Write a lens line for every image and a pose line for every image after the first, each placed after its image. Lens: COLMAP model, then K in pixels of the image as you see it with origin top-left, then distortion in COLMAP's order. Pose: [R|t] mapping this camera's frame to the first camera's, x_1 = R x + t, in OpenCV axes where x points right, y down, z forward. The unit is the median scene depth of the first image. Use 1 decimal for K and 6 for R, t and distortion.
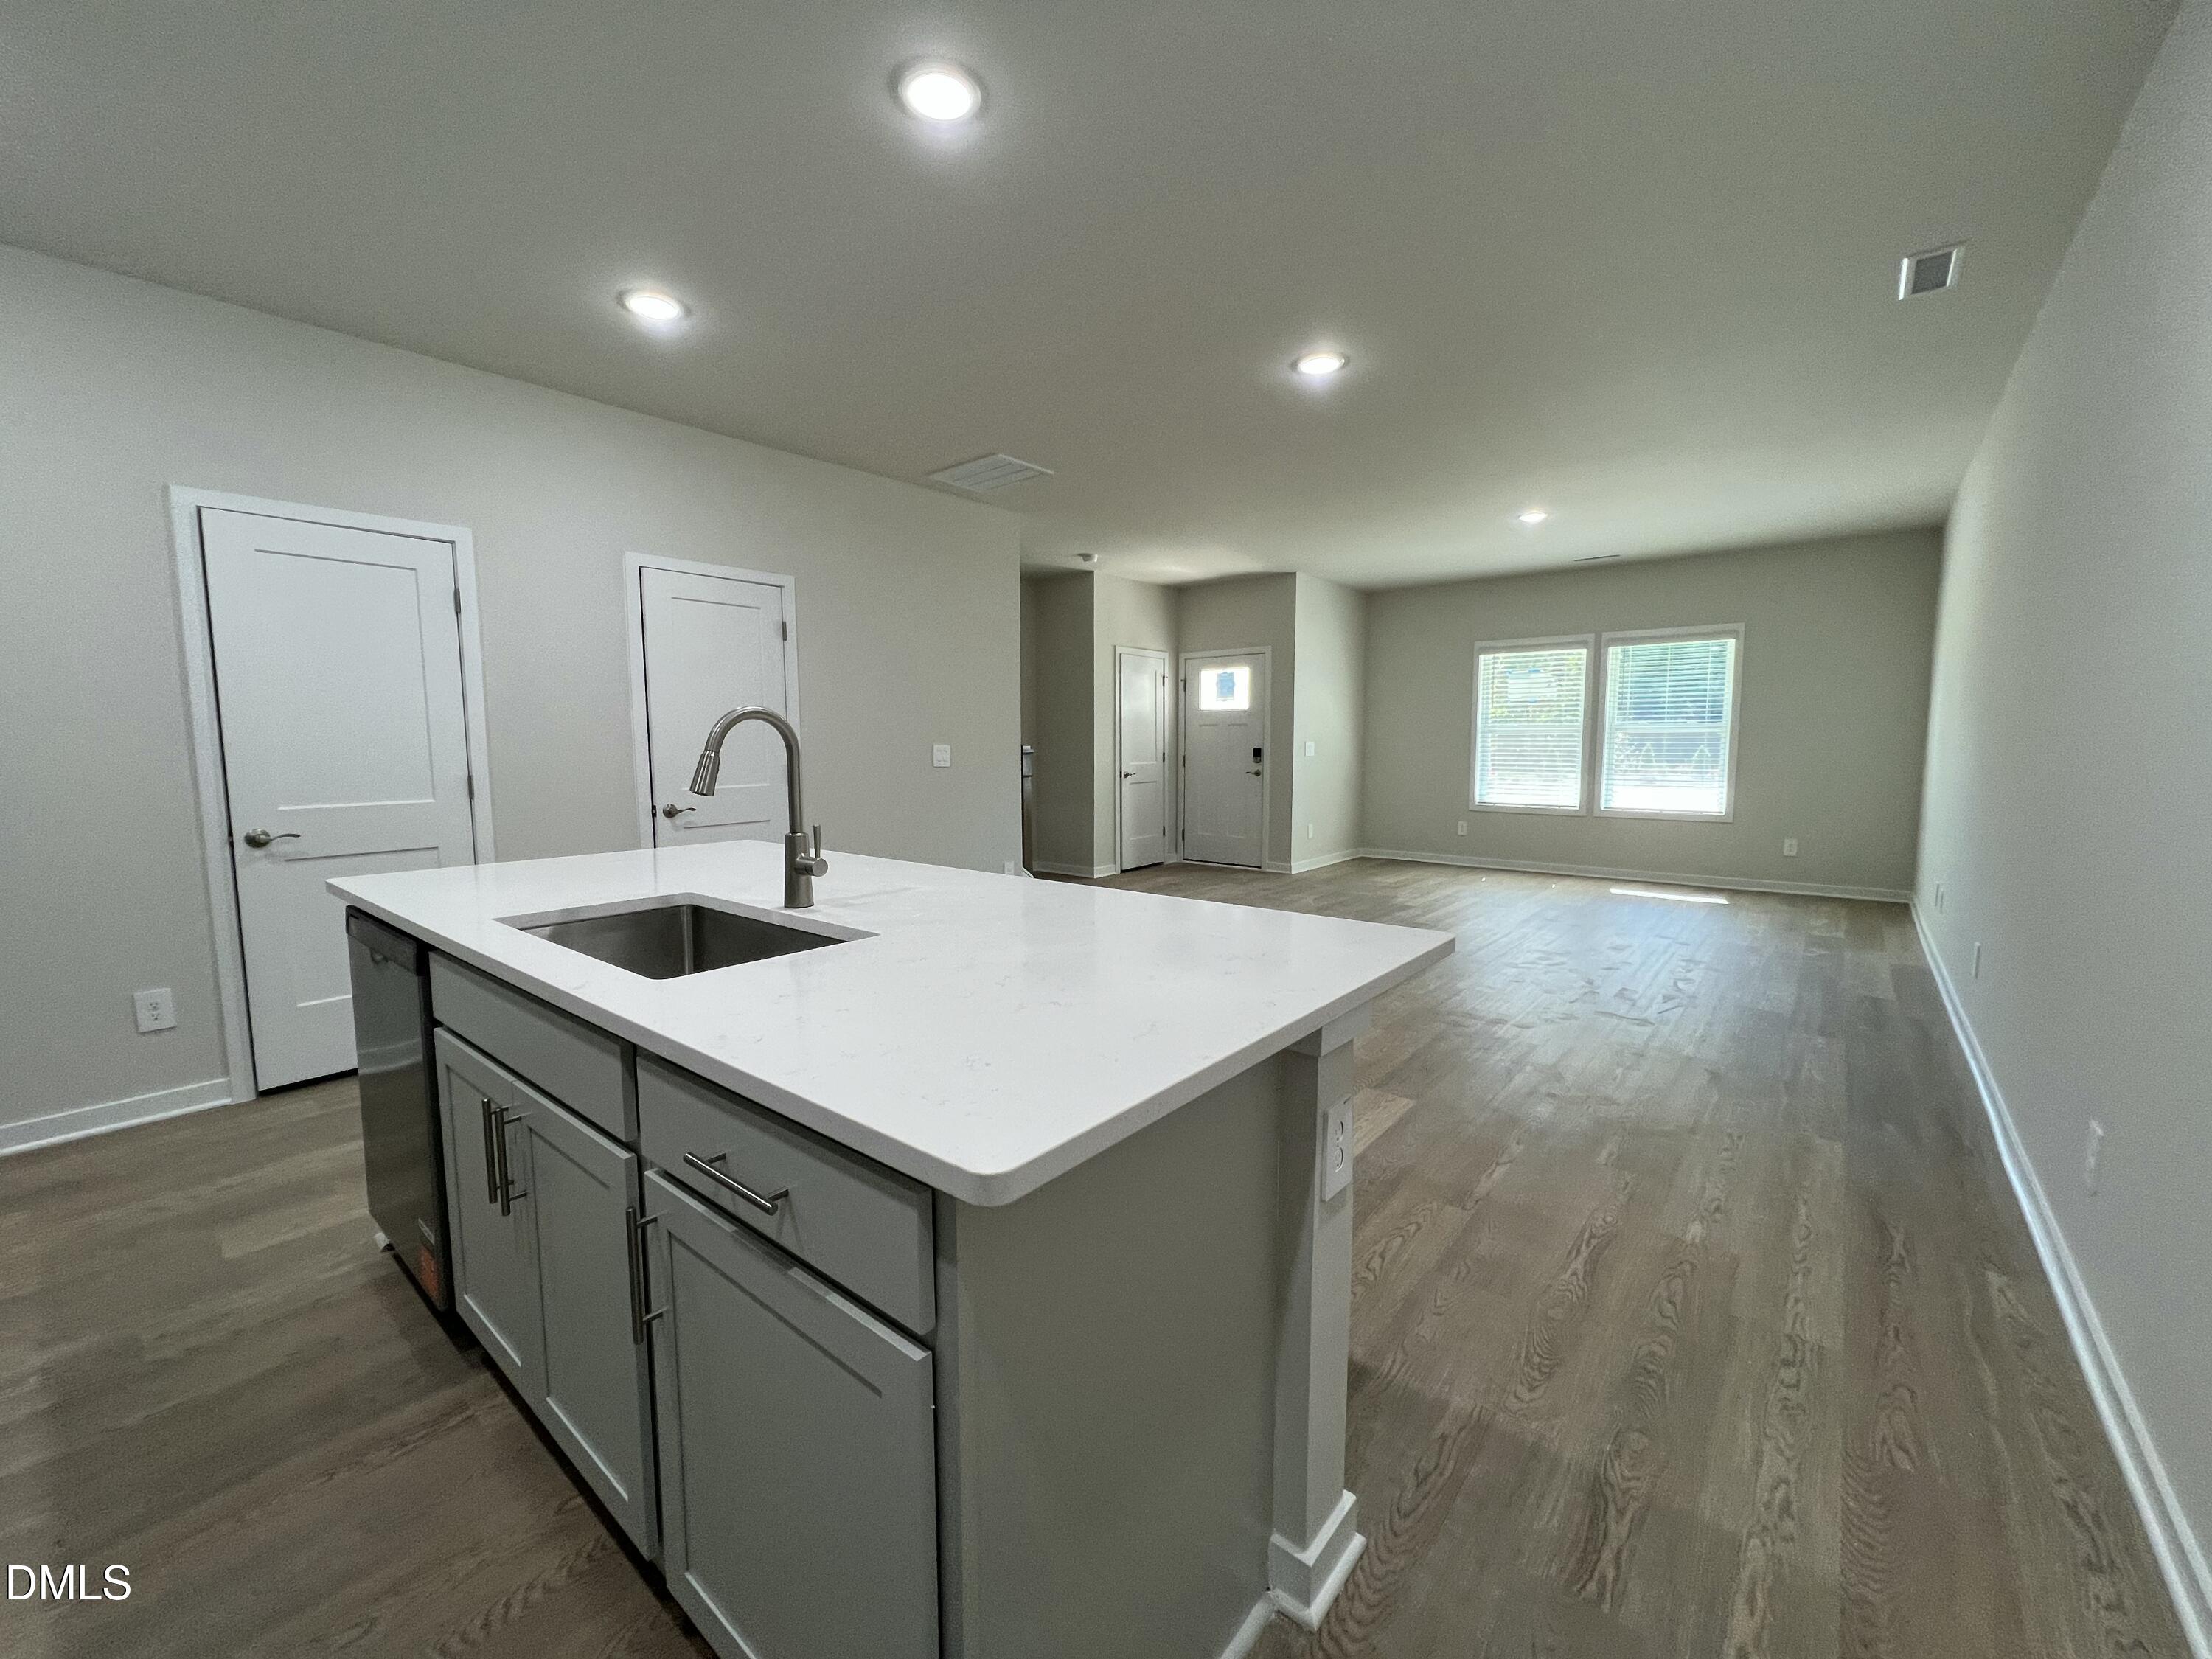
lens RADIAL K [[881.0, 0, 1100.5], [0, 881.0, 823.6], [0, 0, 1]] dist [-0.003059, 0.000696]
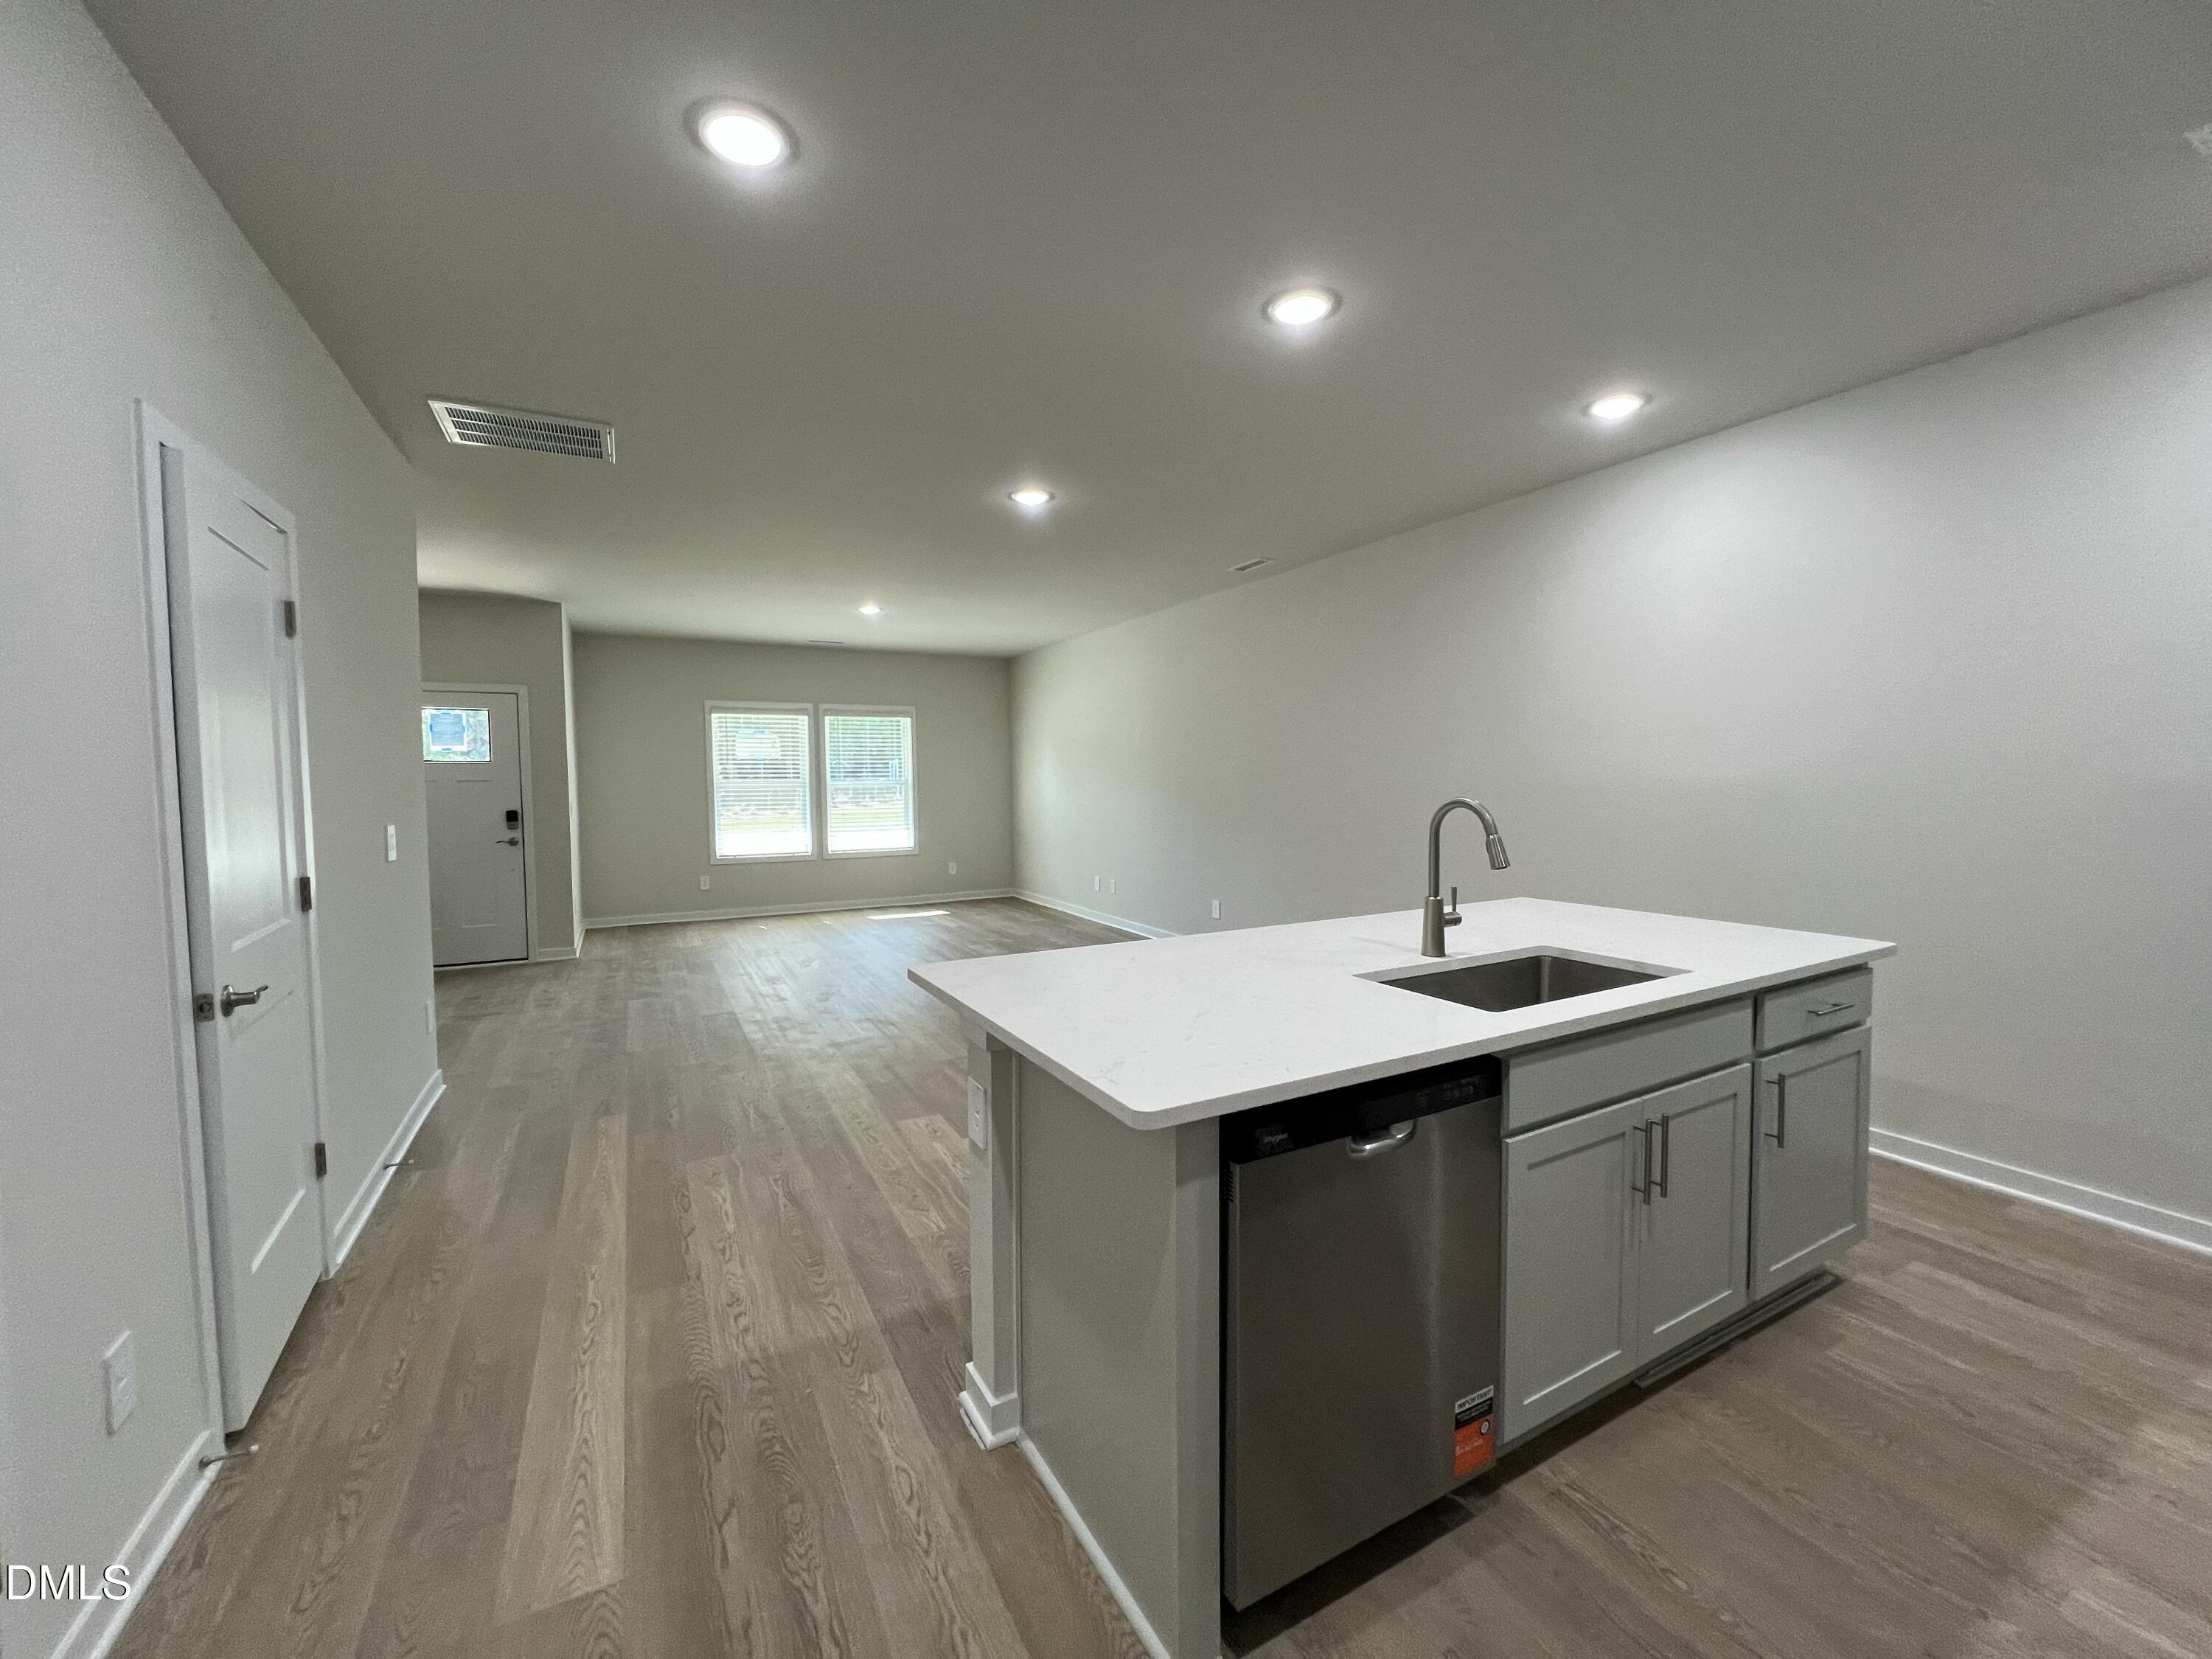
lens RADIAL K [[881.0, 0, 1100.3], [0, 881.0, 822.0], [0, 0, 1]] dist [-0.003059, 0.000696]
pose [[0.371945, -0.045258, 0.927151, -0.675886], [0.094688, 0.995451, 0.010607, -0.061857], [-0.923413, 0.083845, 0.374539, 0.385937]]
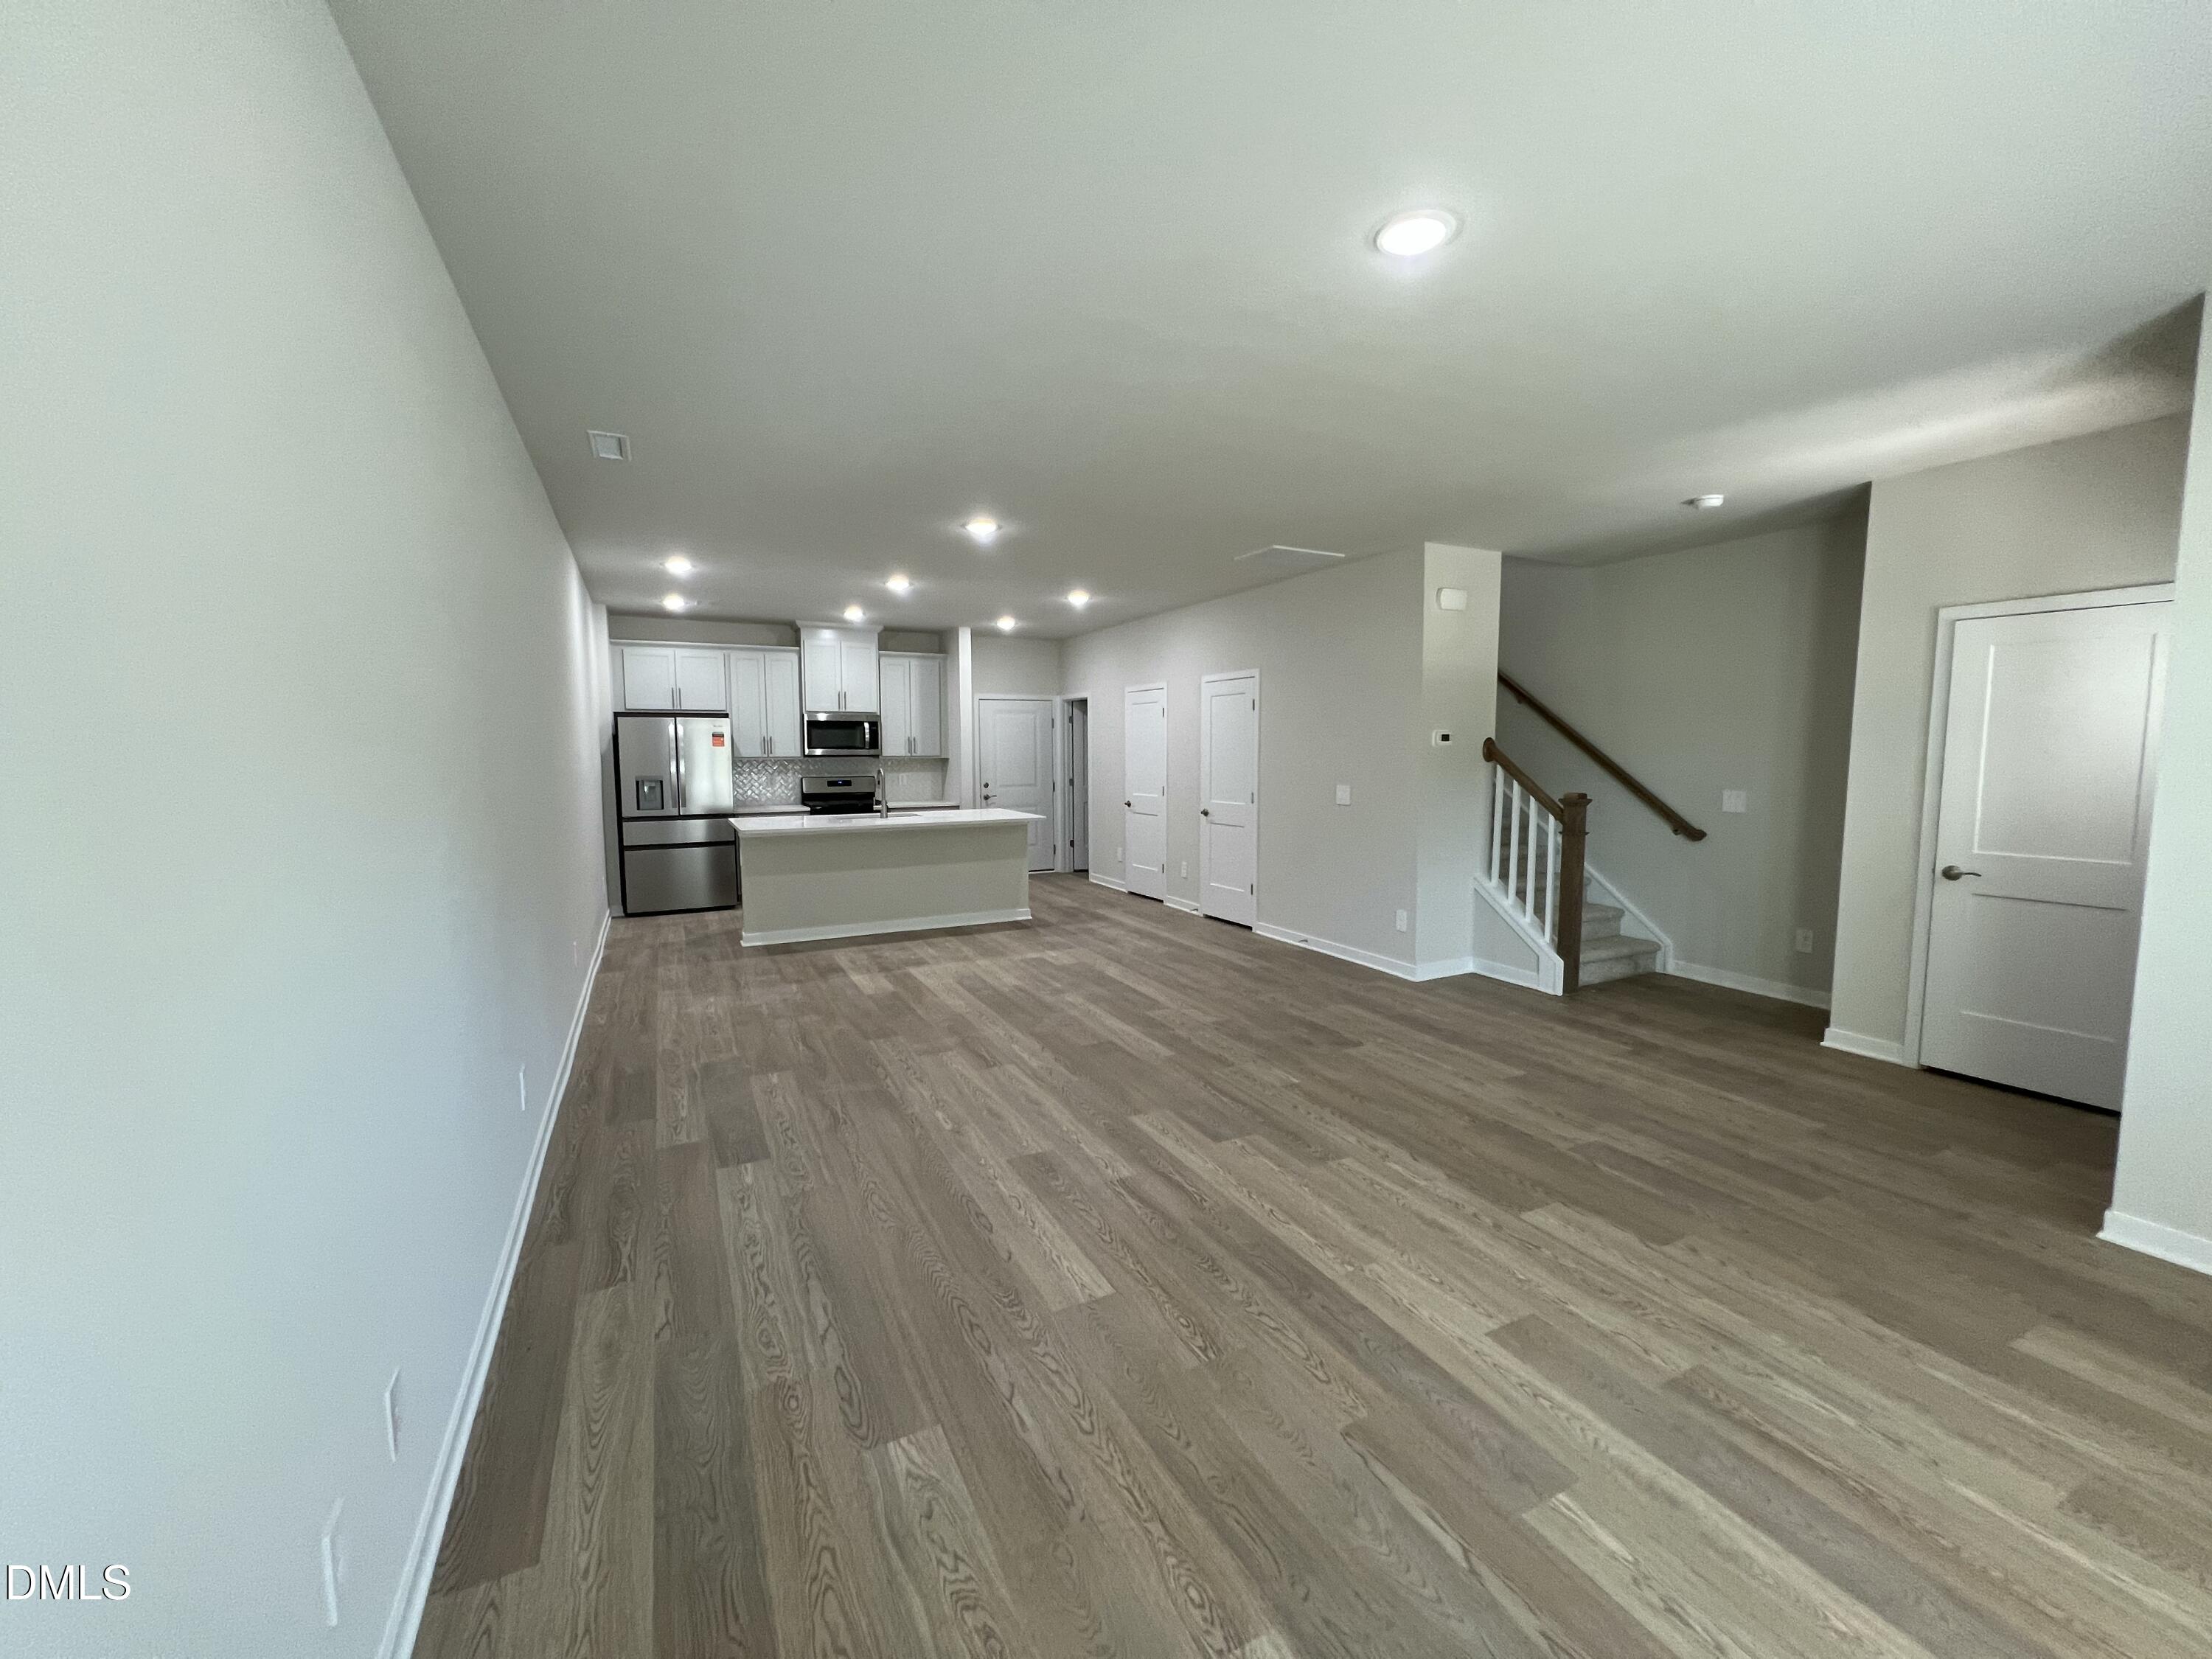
lens RADIAL K [[881.0, 0, 1101.6], [0, 881.0, 828.2], [0, 0, 1]] dist [-0.003059, 0.000696]
pose [[-0.396972, 0.090502, -0.913358, 1.182133], [-0.082917, 0.987521, 0.133889, -0.193725], [0.914078, 0.128883, -0.384514, 1.395082]]
